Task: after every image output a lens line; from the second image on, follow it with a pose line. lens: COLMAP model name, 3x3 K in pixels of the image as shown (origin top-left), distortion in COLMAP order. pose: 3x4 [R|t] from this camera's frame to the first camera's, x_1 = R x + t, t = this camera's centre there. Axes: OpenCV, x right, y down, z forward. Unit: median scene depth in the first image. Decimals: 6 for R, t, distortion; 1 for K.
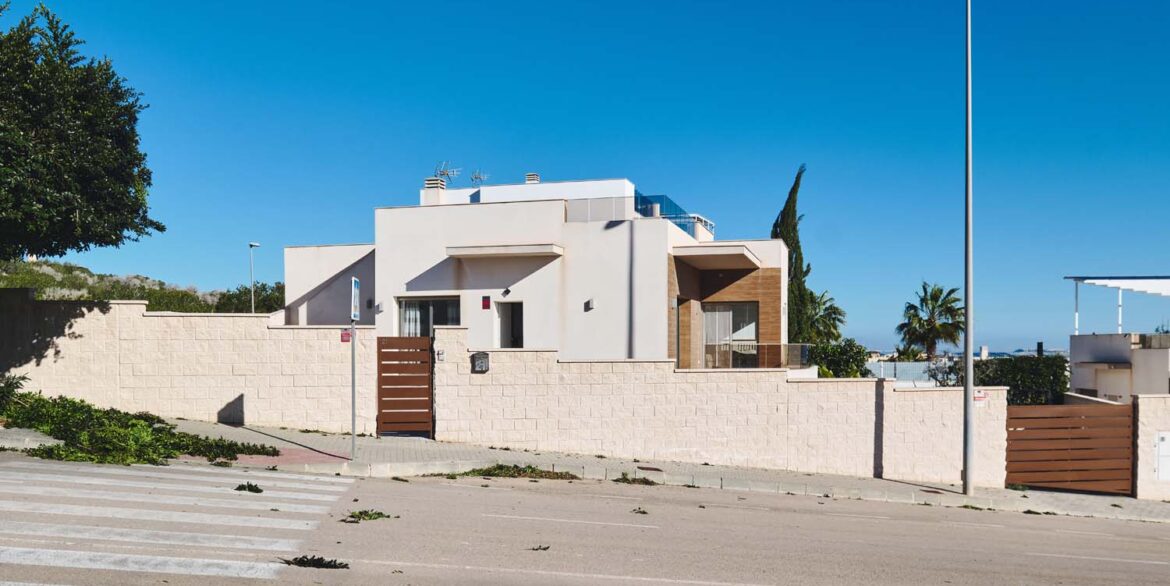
lens RADIAL K [[995.7, 0, 574.3], [0, 995.7, 304.7], [0, 0, 1]] dist [-0.004000, 0.003623]
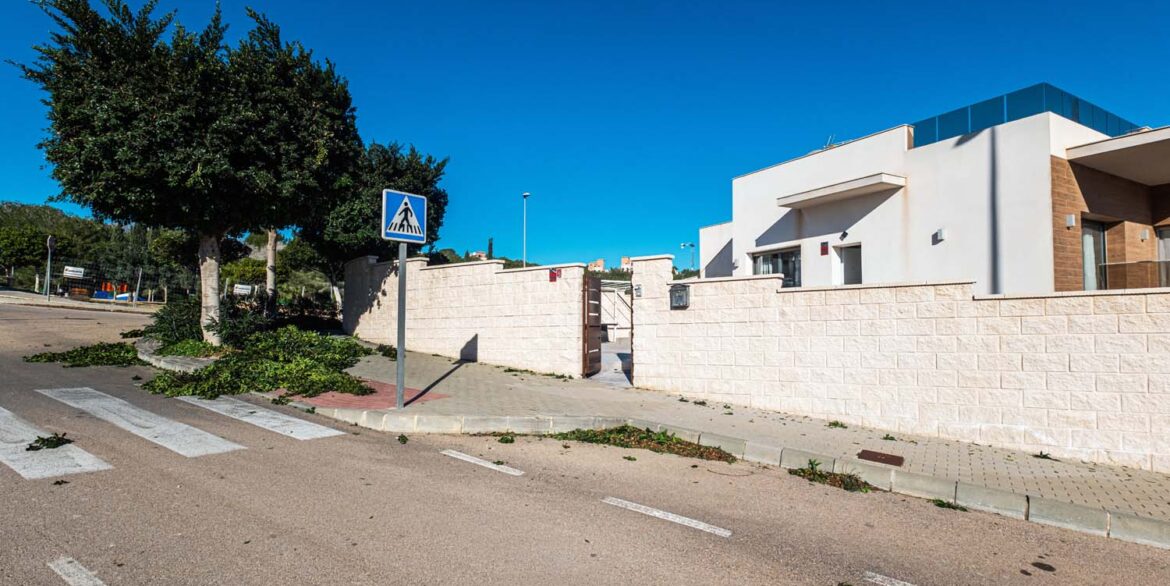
lens RADIAL K [[566.9, 0, 575.3], [0, 566.9, 302.1], [0, 0, 1]] dist [0.010408, -0.000273]
pose [[0.728498, -0.041214, -0.683807, 0.118155], [0.051123, 0.998676, -0.005728, 0.042435], [0.683138, -0.030786, 0.729641, 0.413011]]
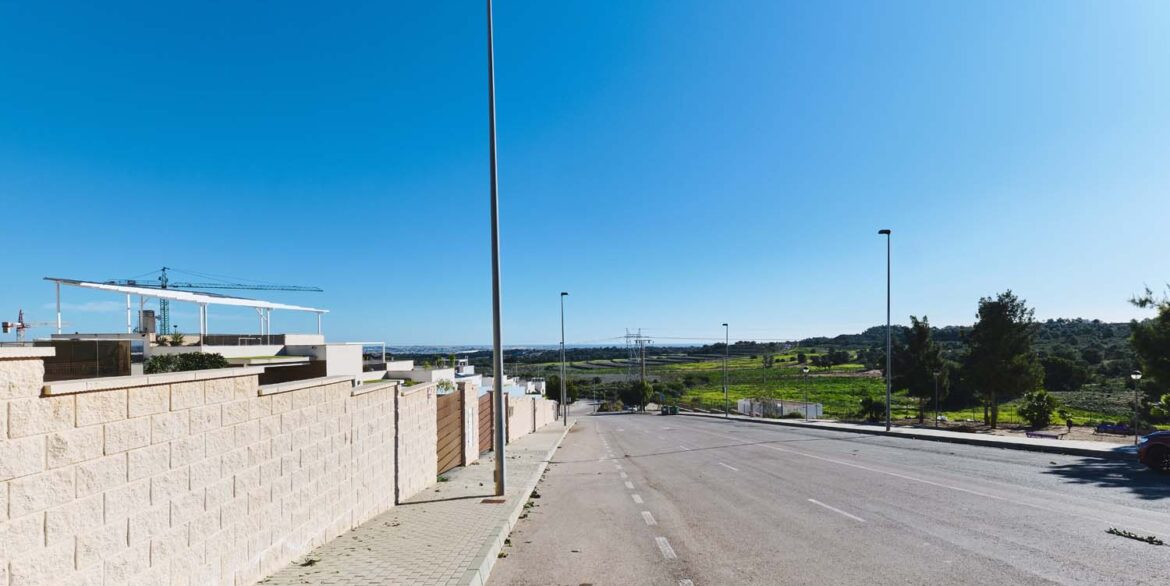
lens RADIAL K [[610.9, 0, 616.3], [0, 610.9, 348.3], [0, 0, 1]] dist [0.006383, 0.000630]
pose [[0.100809, -0.010919, 0.994846, -0.137297], [-0.035037, 0.999281, 0.014518, 0.026432], [-0.994289, -0.036320, 0.100354, 0.614831]]
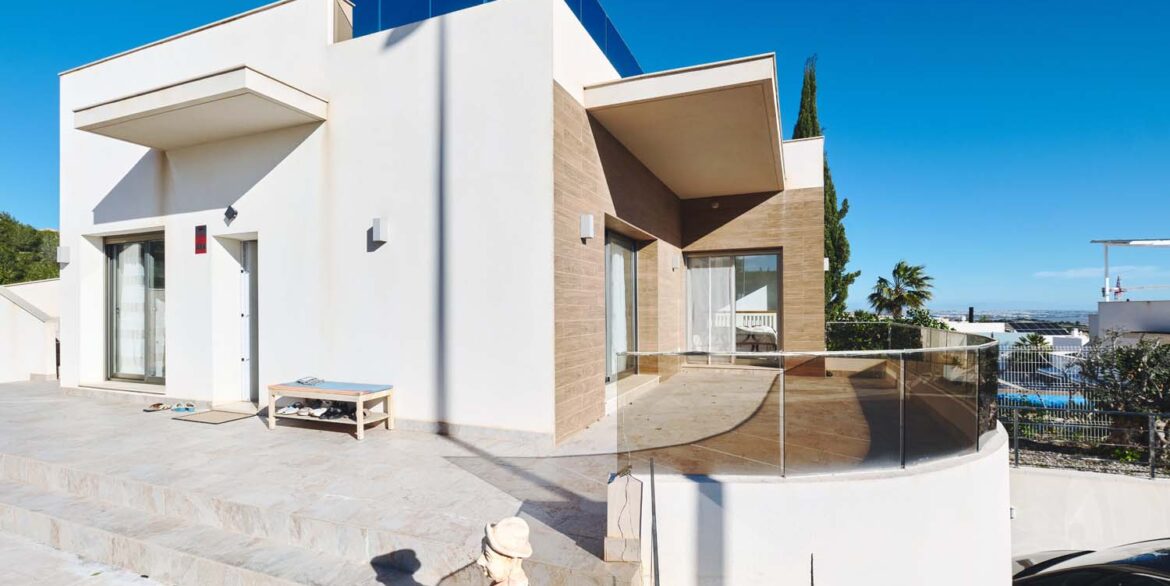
lens RADIAL K [[530.4, 0, 587.1], [0, 530.4, 301.7], [0, 0, 1]] dist [0.003242, -0.000075]
pose [[0.994010, -0.003683, -0.109230, 0.120963], [0.006896, 0.999554, 0.029045, 0.021350], [0.109074, -0.029624, 0.993592, 0.775600]]
